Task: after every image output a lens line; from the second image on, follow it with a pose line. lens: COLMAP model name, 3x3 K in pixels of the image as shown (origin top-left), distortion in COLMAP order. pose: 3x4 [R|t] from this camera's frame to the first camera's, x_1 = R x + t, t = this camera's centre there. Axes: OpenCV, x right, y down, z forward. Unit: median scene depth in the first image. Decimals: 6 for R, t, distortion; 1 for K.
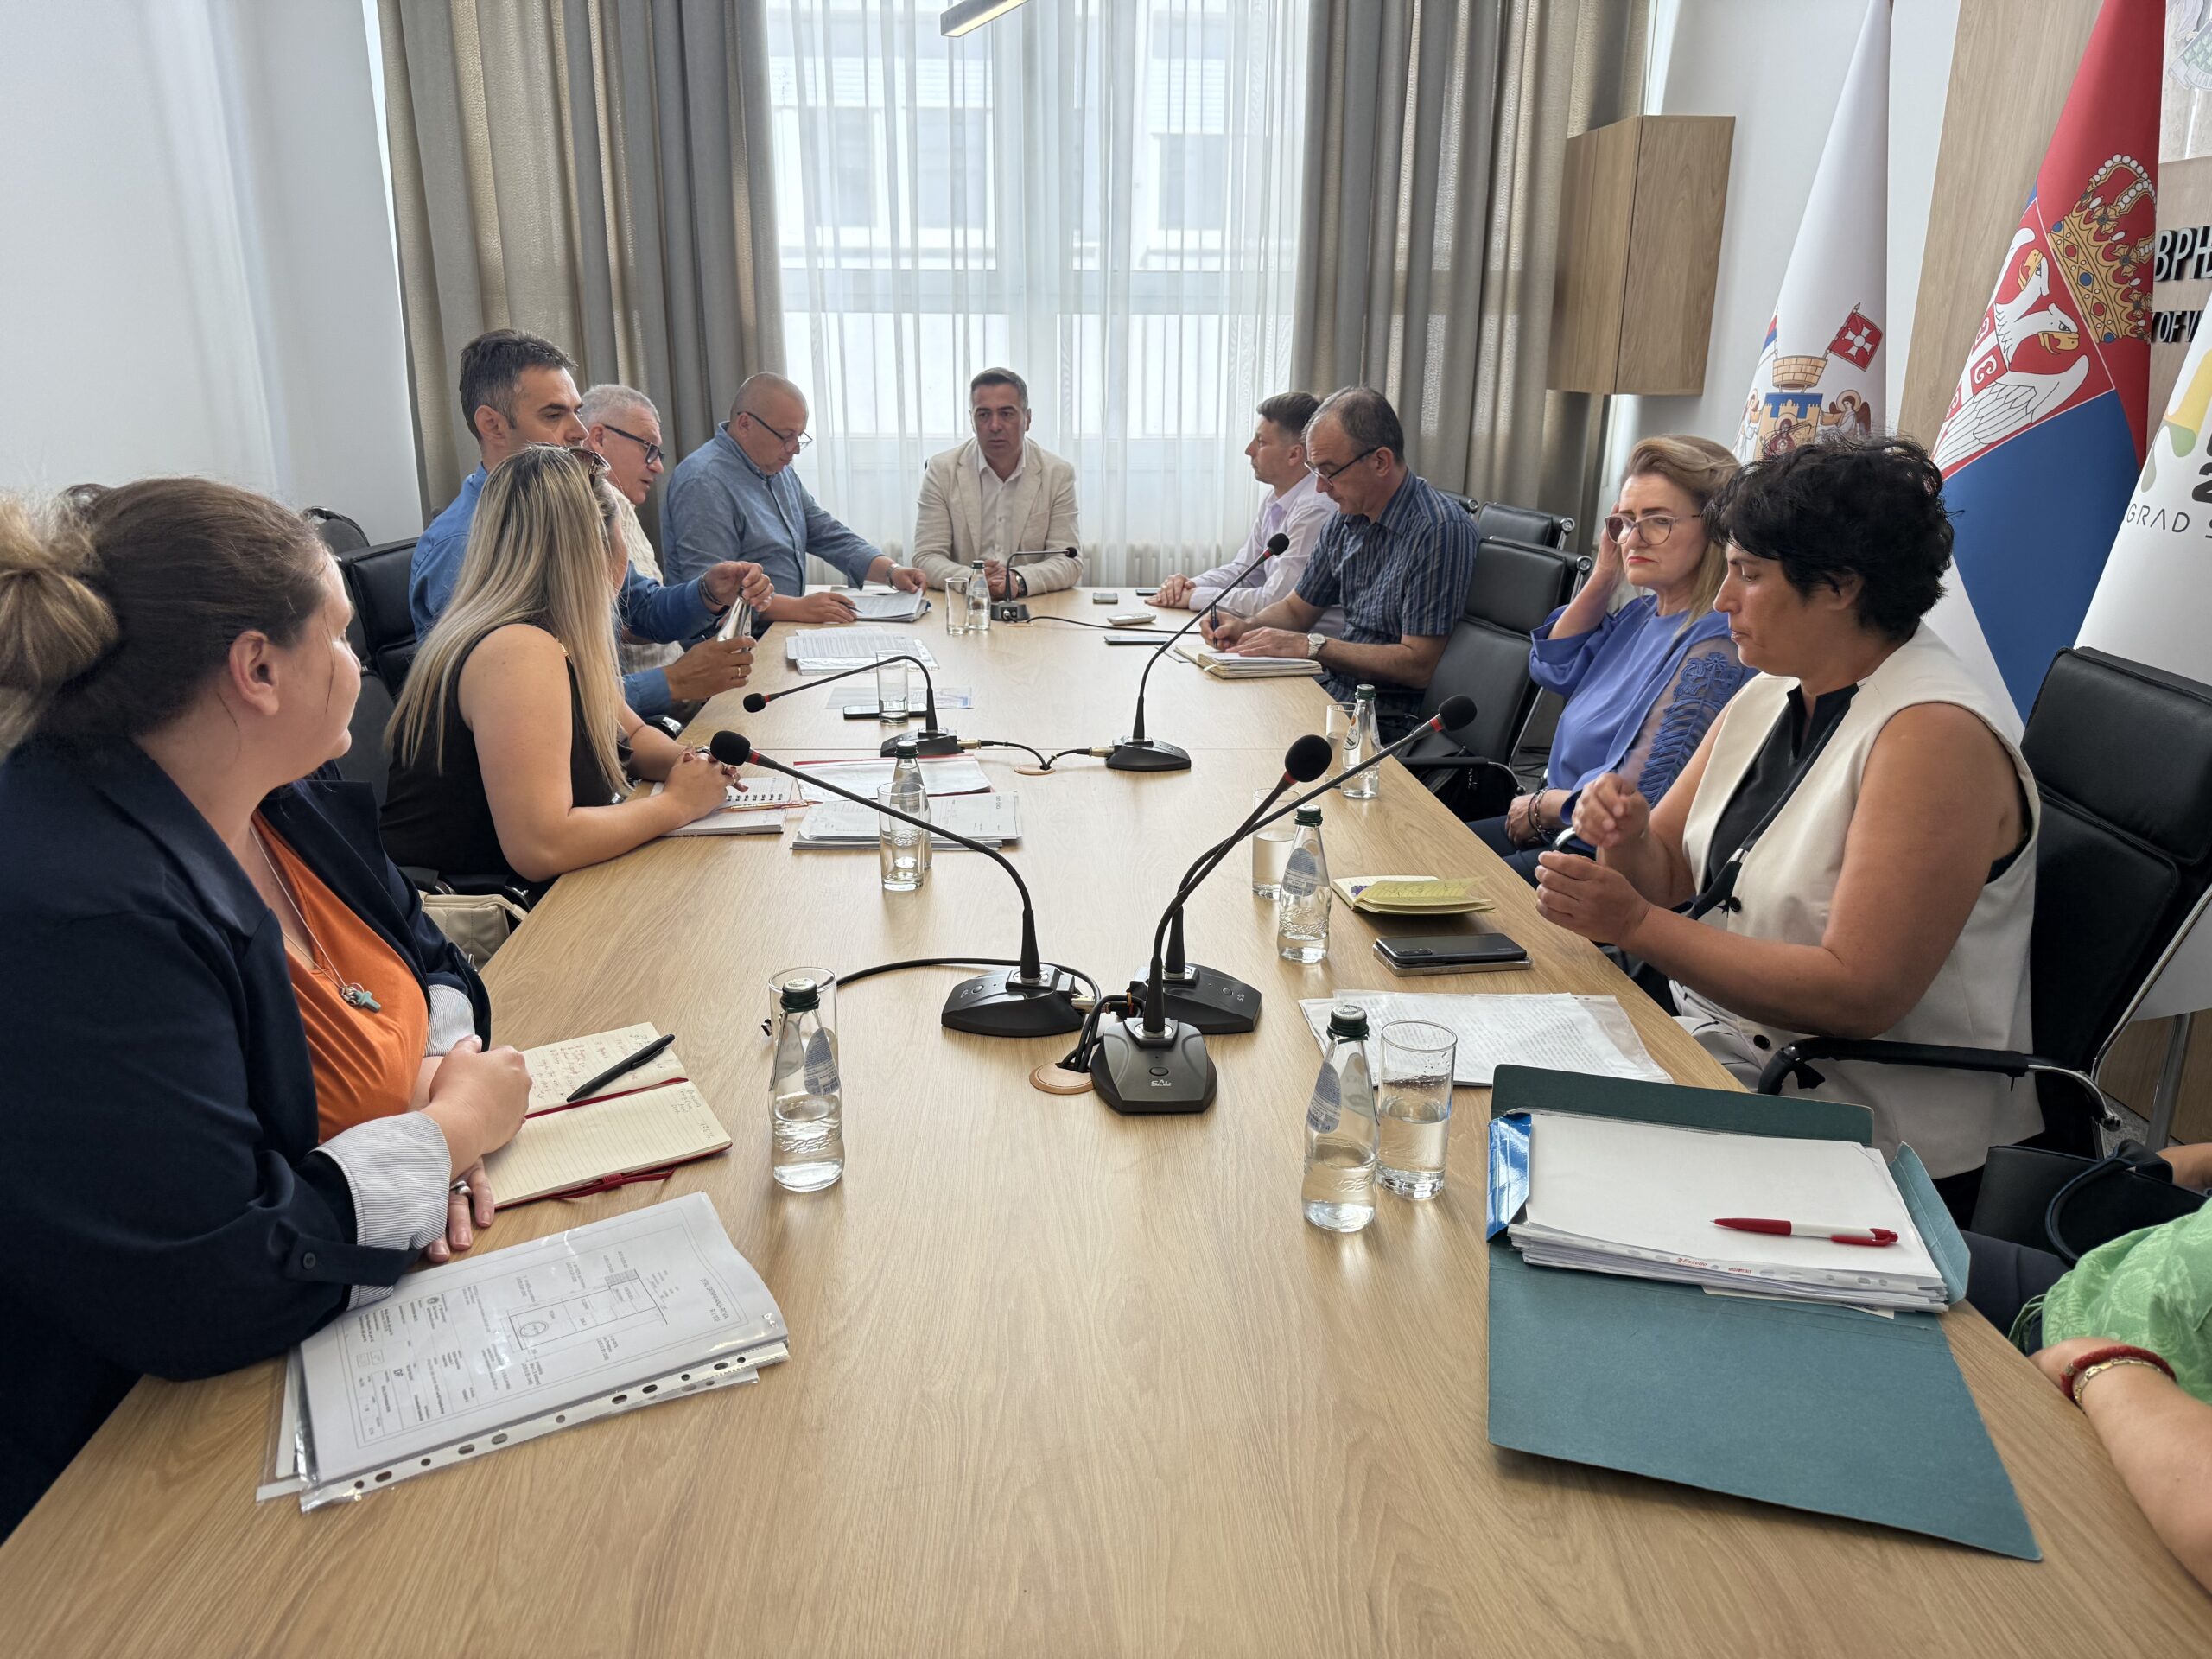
lens RADIAL K [[1534.3, 0, 1106.0], [0, 1534.3, 829.5], [0, 0, 1]] dist [0.004444, -0.009613]
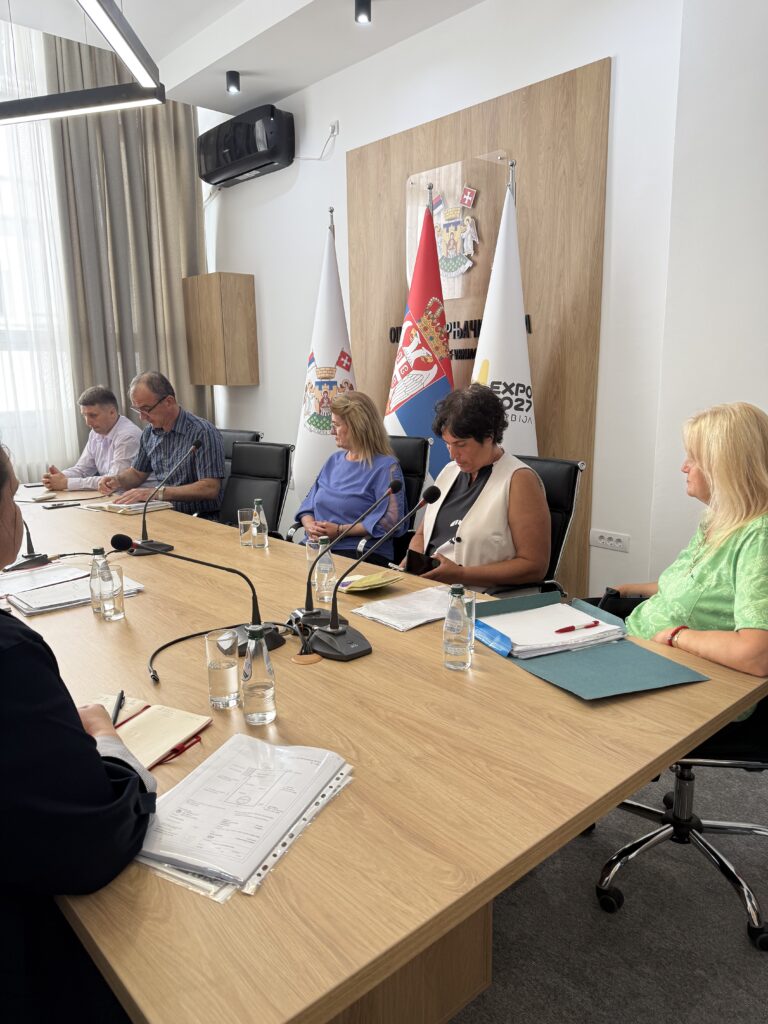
lens RADIAL K [[702.2, 0, 384.0], [0, 702.2, 512.0], [0, 0, 1]] dist [0.097833, -0.002616]
pose [[0.789172, -0.130171, 0.600219, -0.226786], [0.196160, 0.979516, -0.045482, 0.008065], [-0.582004, 0.153633, 0.798541, 0.019202]]
